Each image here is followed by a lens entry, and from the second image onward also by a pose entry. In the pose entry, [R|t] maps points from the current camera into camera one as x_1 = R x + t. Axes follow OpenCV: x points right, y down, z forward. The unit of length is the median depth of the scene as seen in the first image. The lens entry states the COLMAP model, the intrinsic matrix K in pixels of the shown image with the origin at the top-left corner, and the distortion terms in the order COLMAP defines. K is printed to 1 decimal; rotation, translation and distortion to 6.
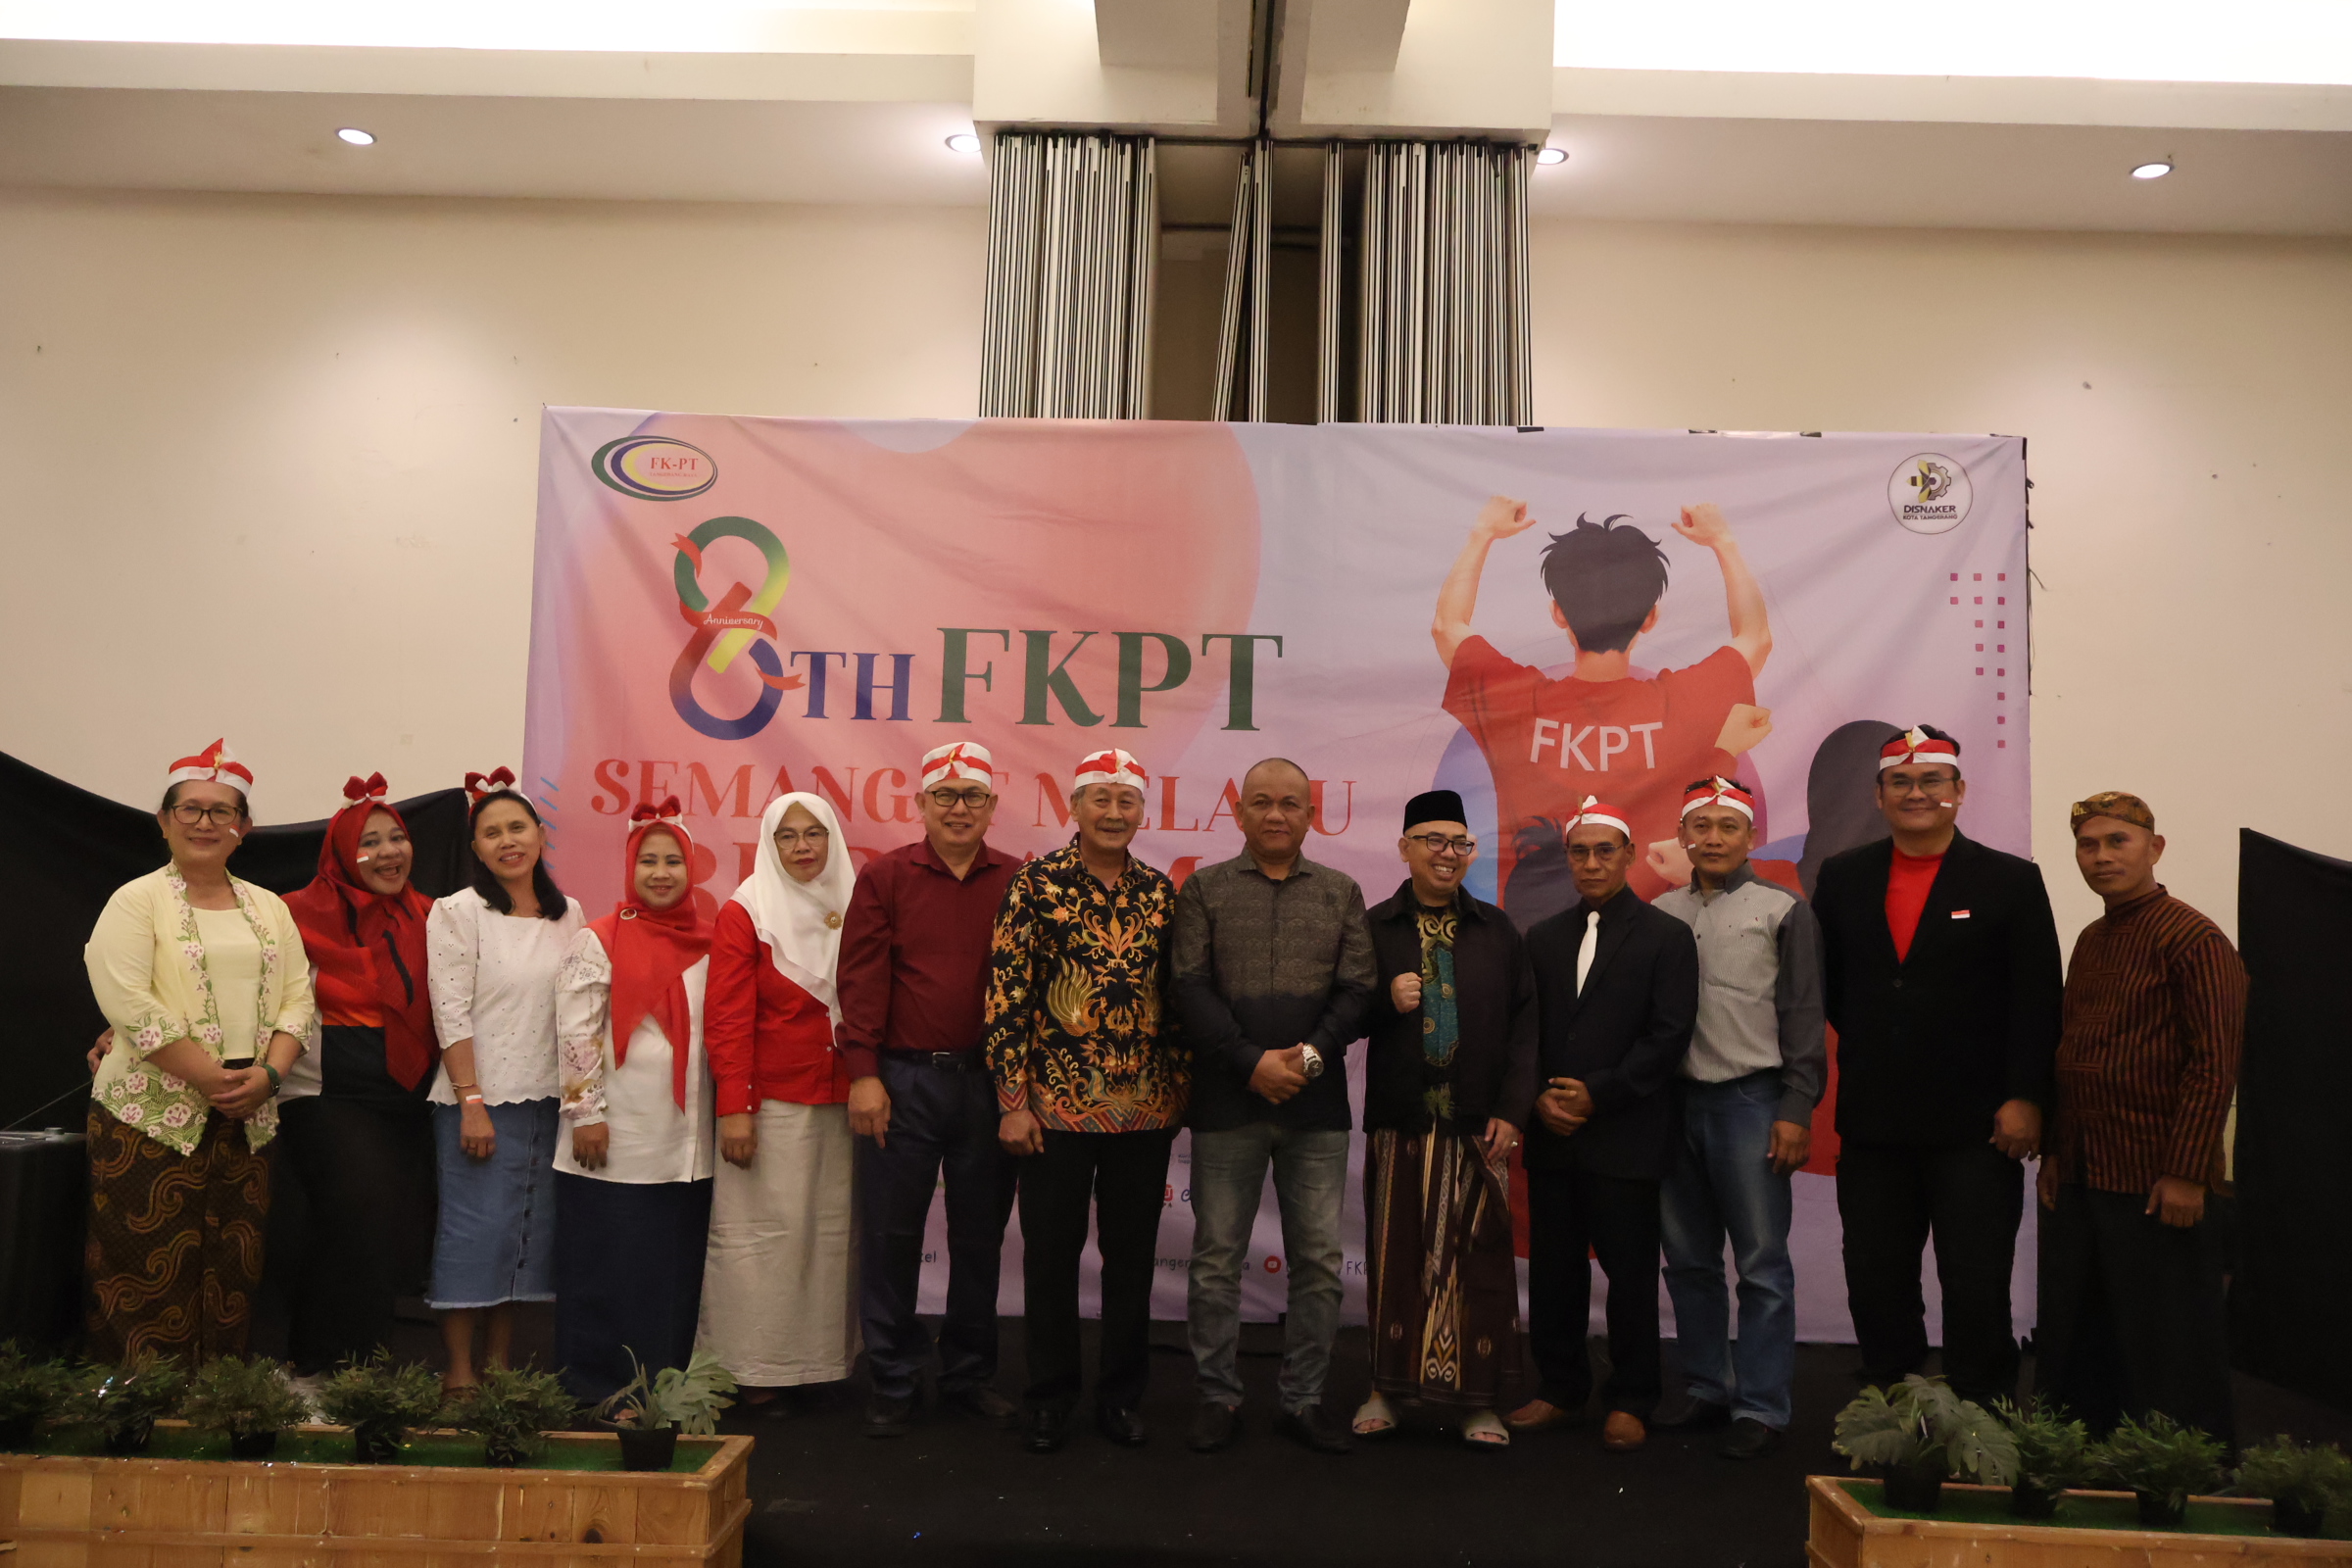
lens RADIAL K [[1890.2, 0, 1173.9], [0, 1890.2, 793.5], [0, 0, 1]] dist [-0.006491, -0.000039]
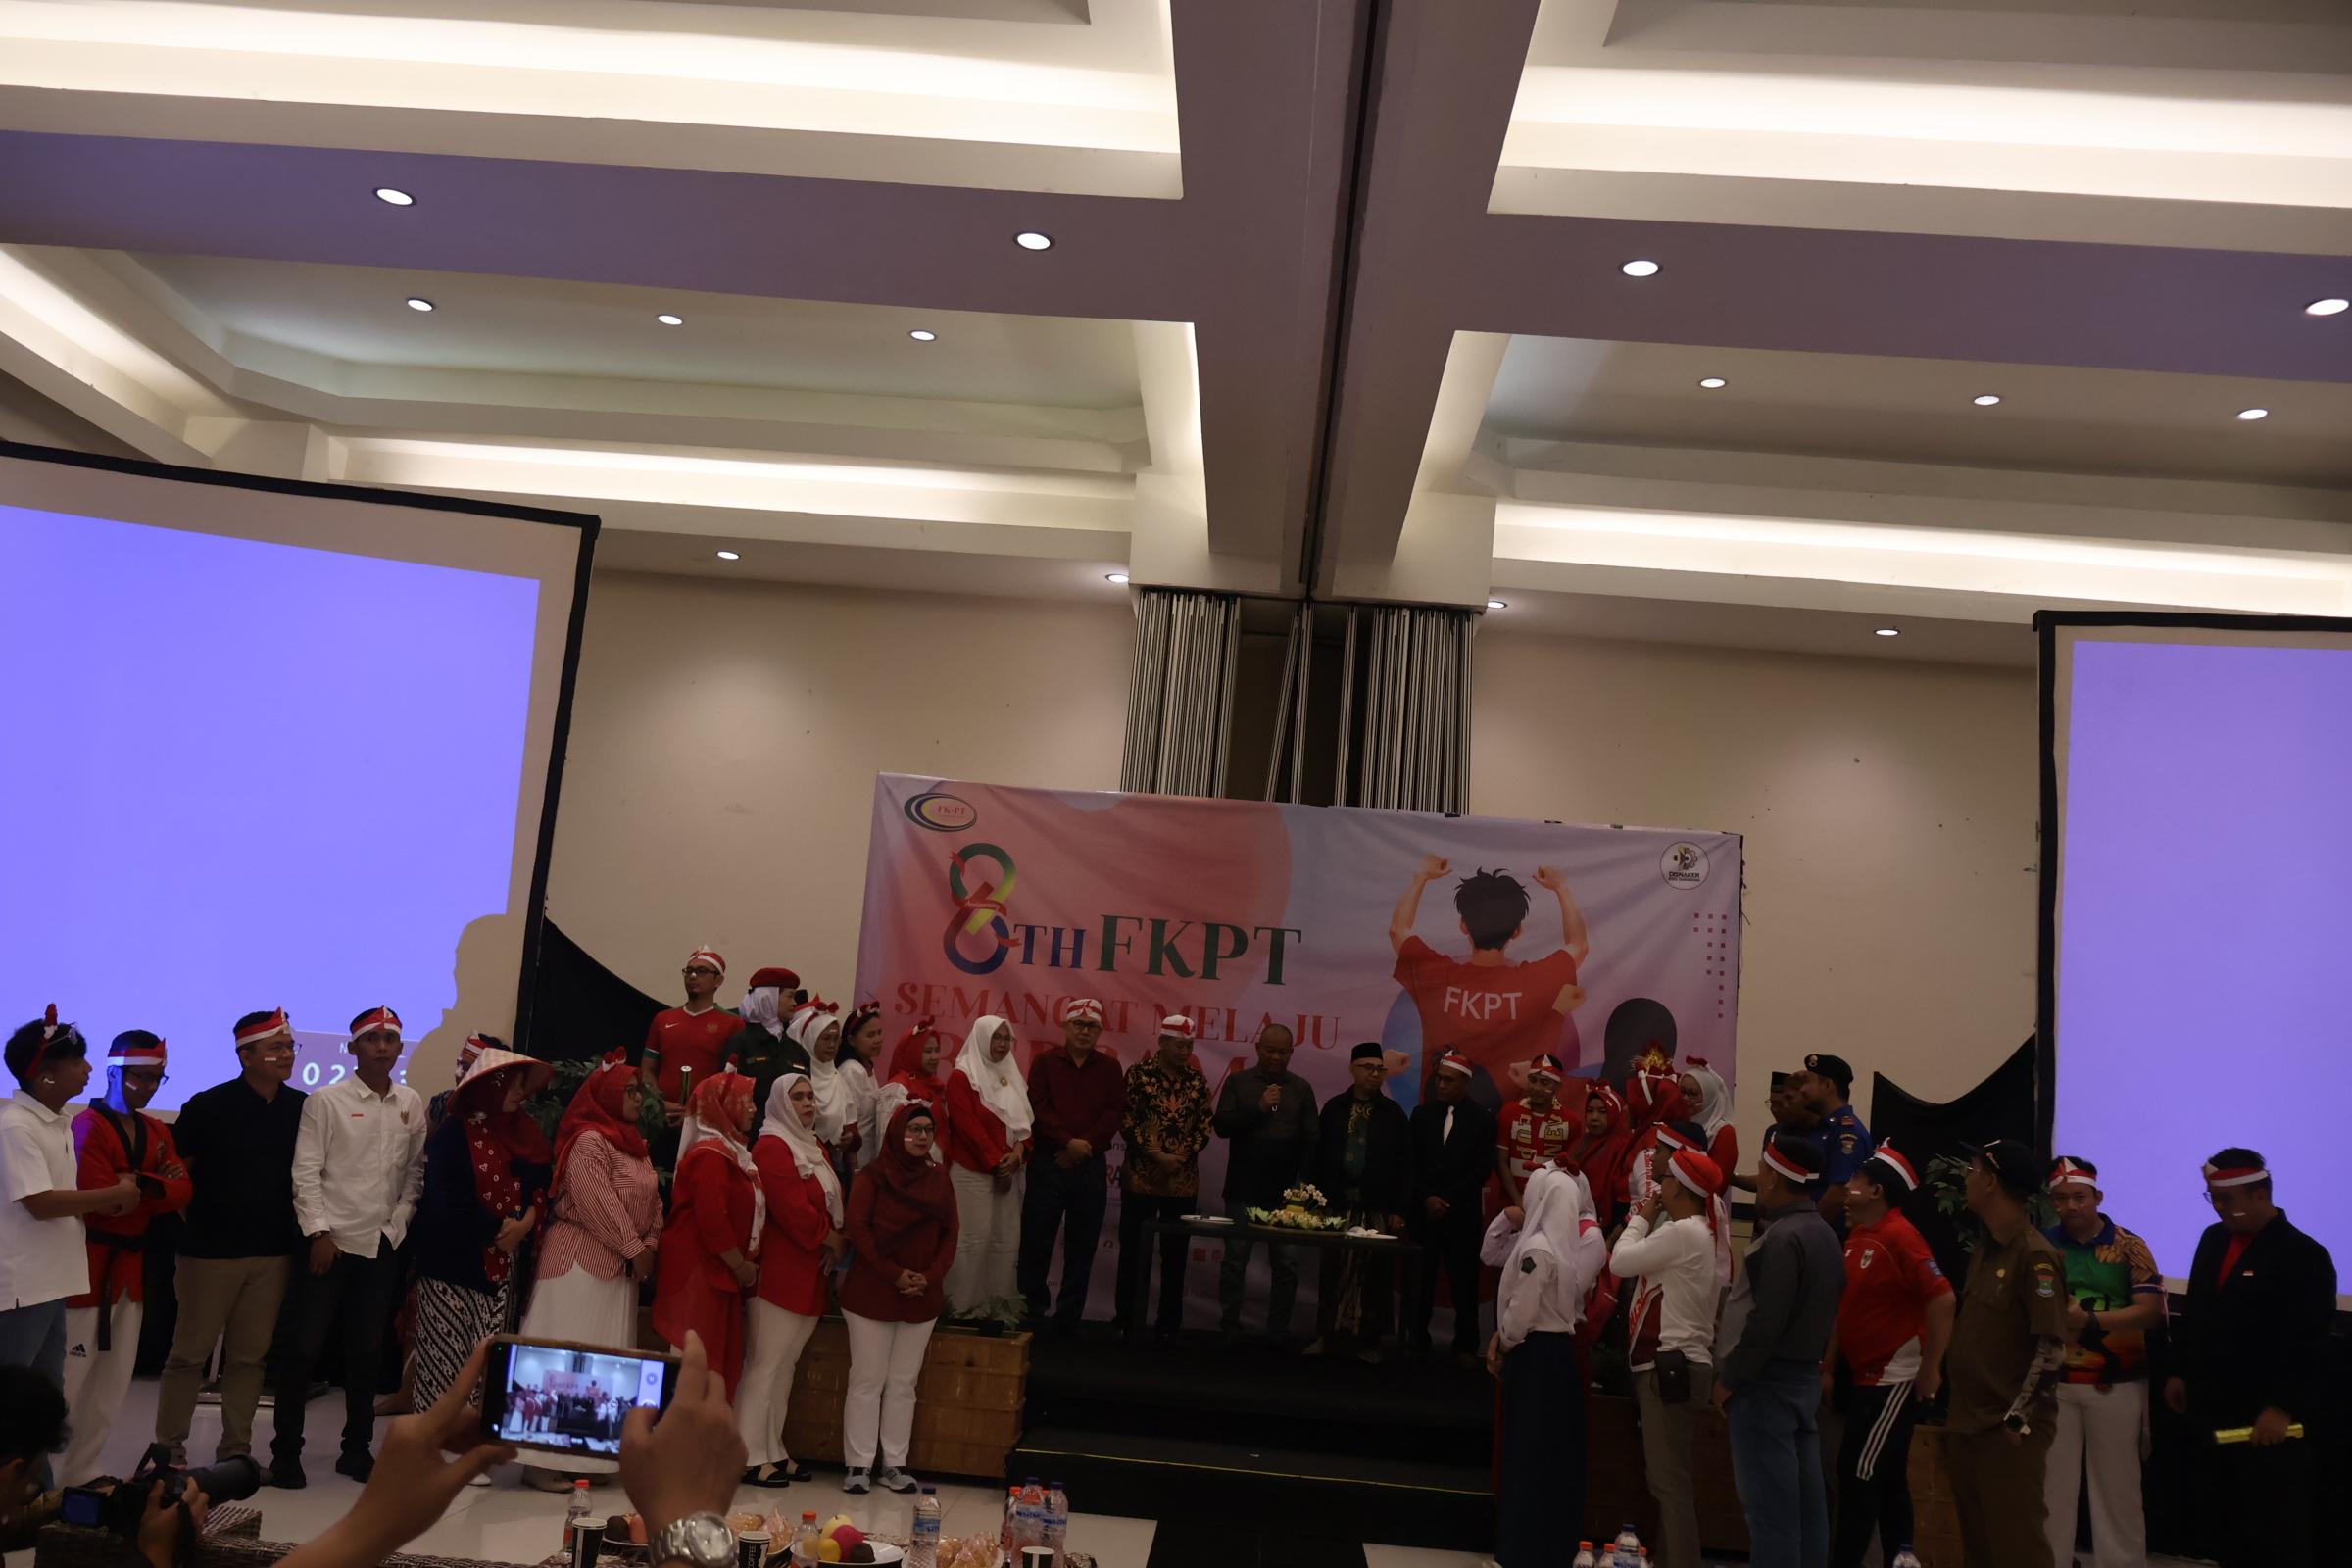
lens RADIAL K [[1919.4, 0, 1180.7], [0, 1919.4, 773.8], [0, 0, 1]] dist [-0.011082, -0.005273]
pose [[0.998433, 0.048178, -0.028459, -0.009374], [-0.050598, 0.994515, -0.091545, -0.059501], [0.023893, 0.092842, 0.995394, -0.744925]]
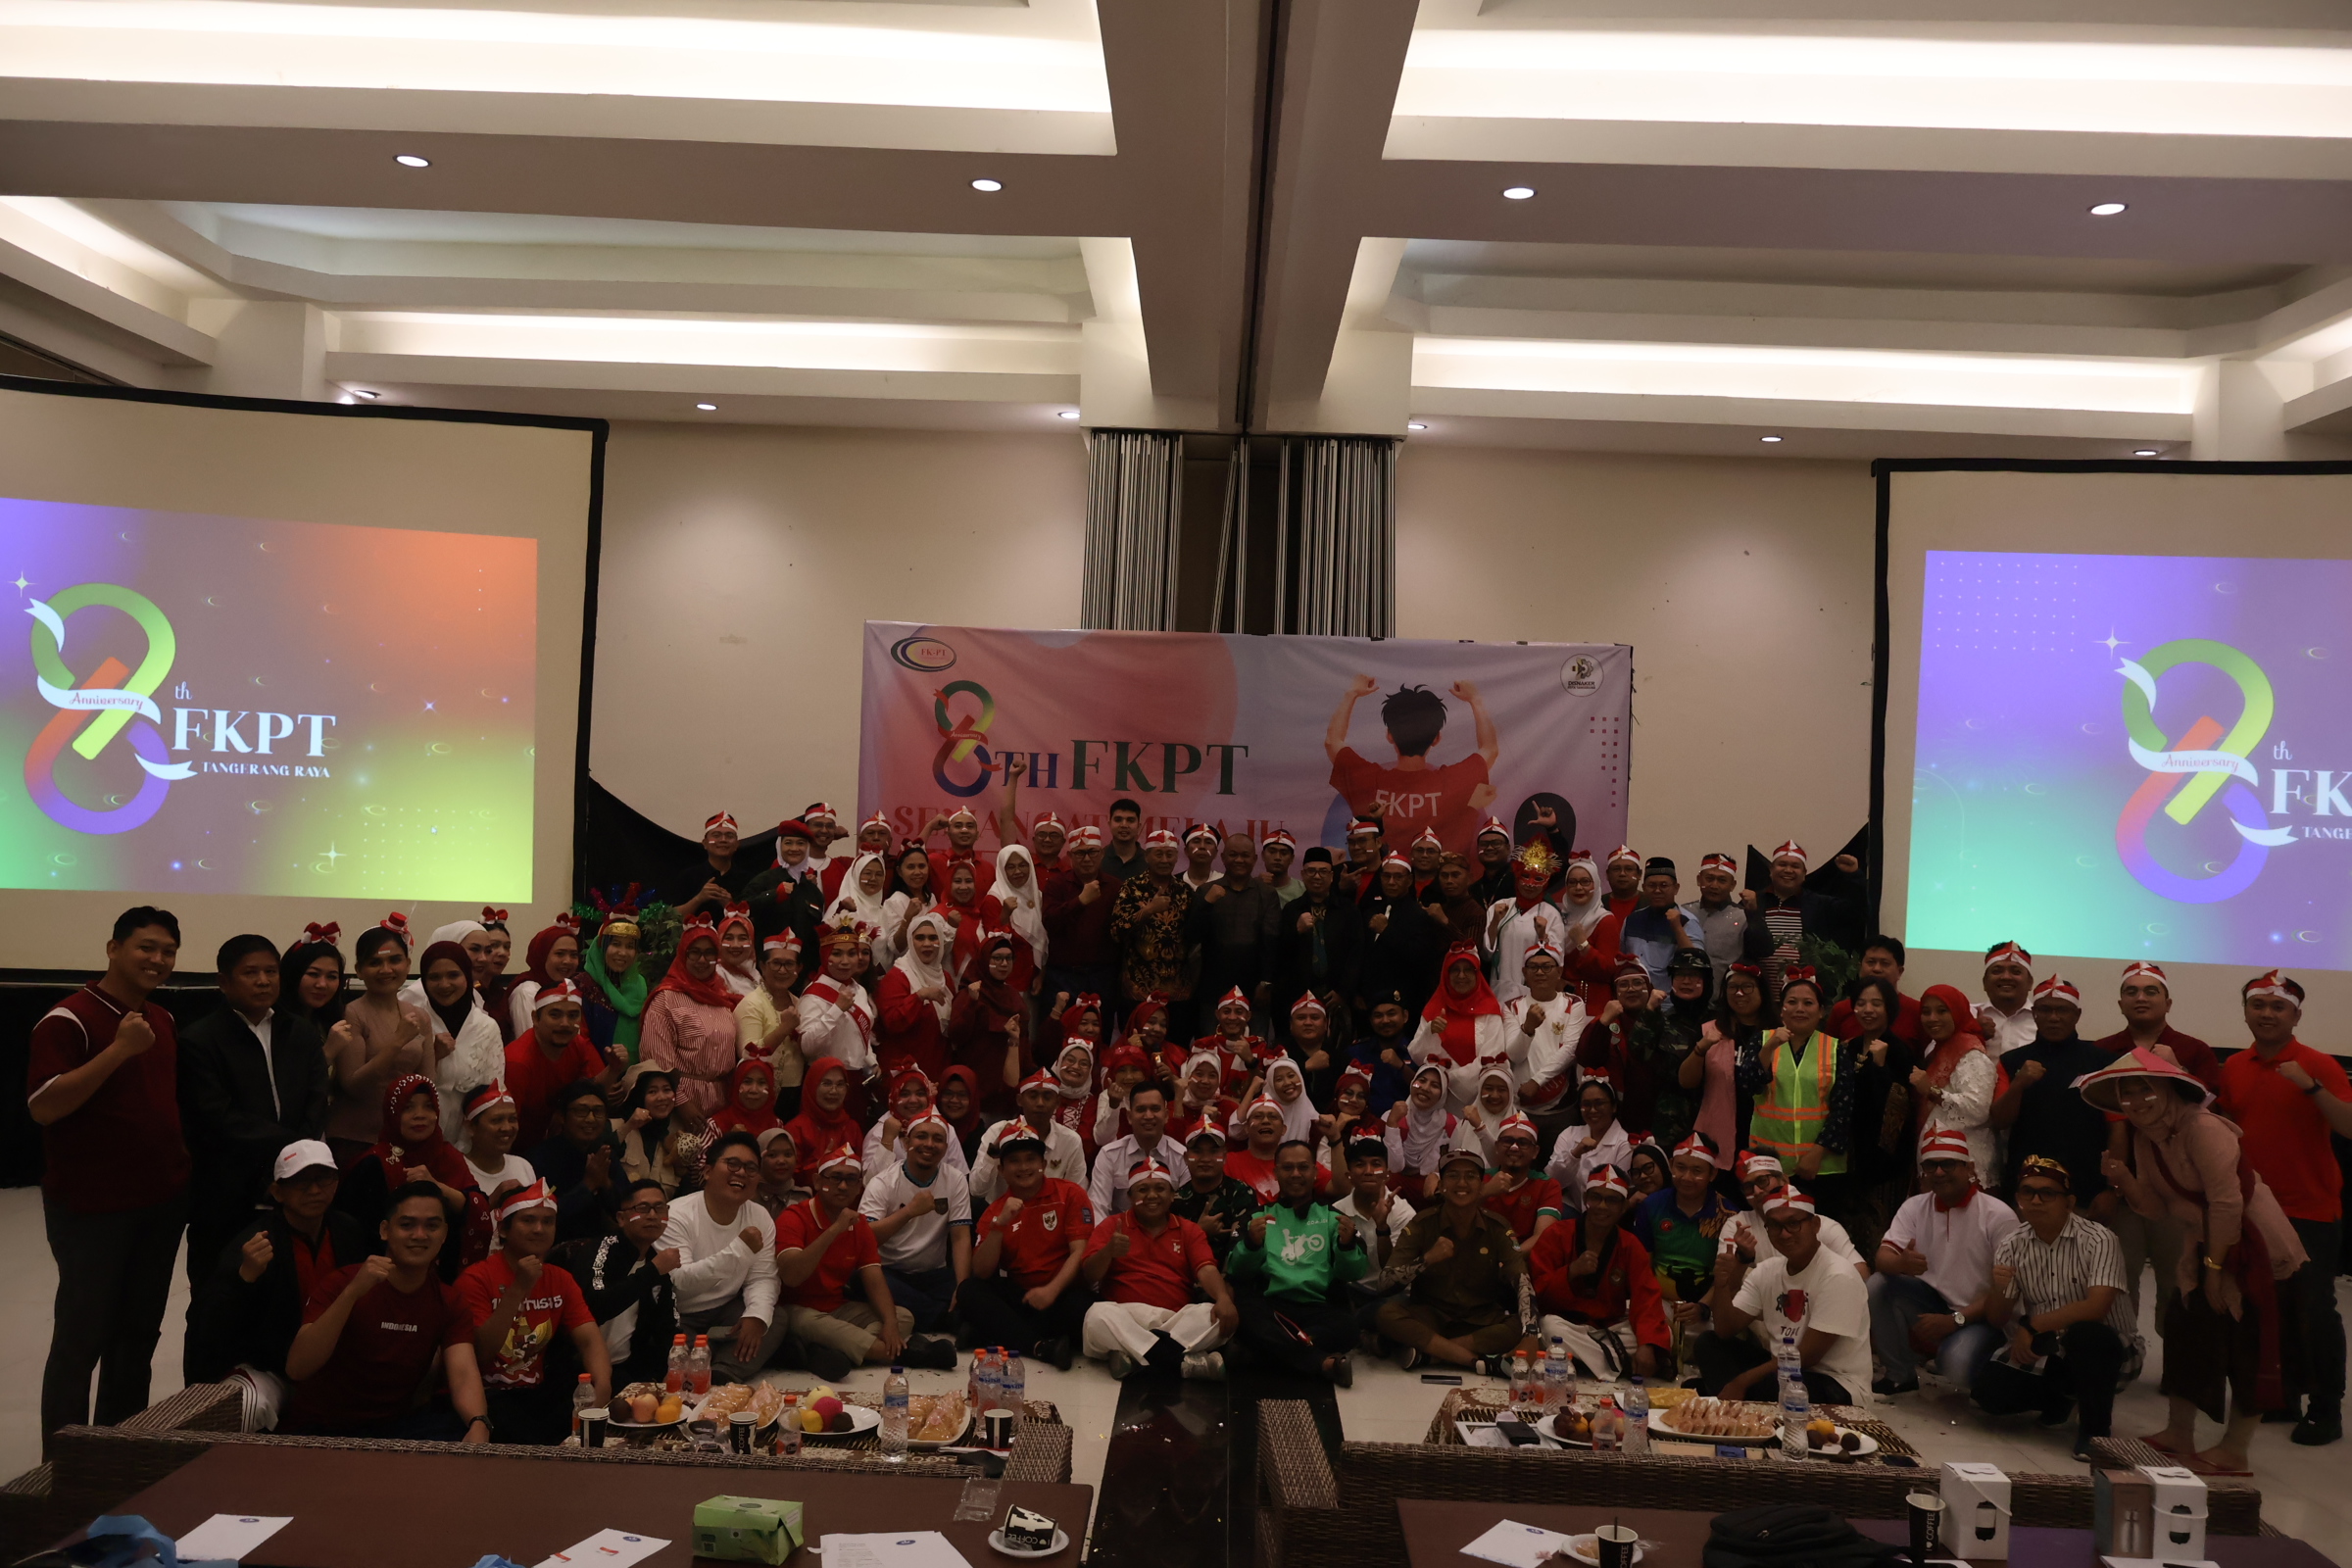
lens RADIAL K [[1919.4, 0, 1180.7], [0, 1919.4, 773.8], [0, 0, 1]] dist [-0.011082, -0.005273]
pose [[0.999970, 0.007453, -0.002010, -0.007844], [-0.007338, 0.998608, 0.052234, -0.157472], [0.002396, -0.052218, 0.998633, -0.977150]]
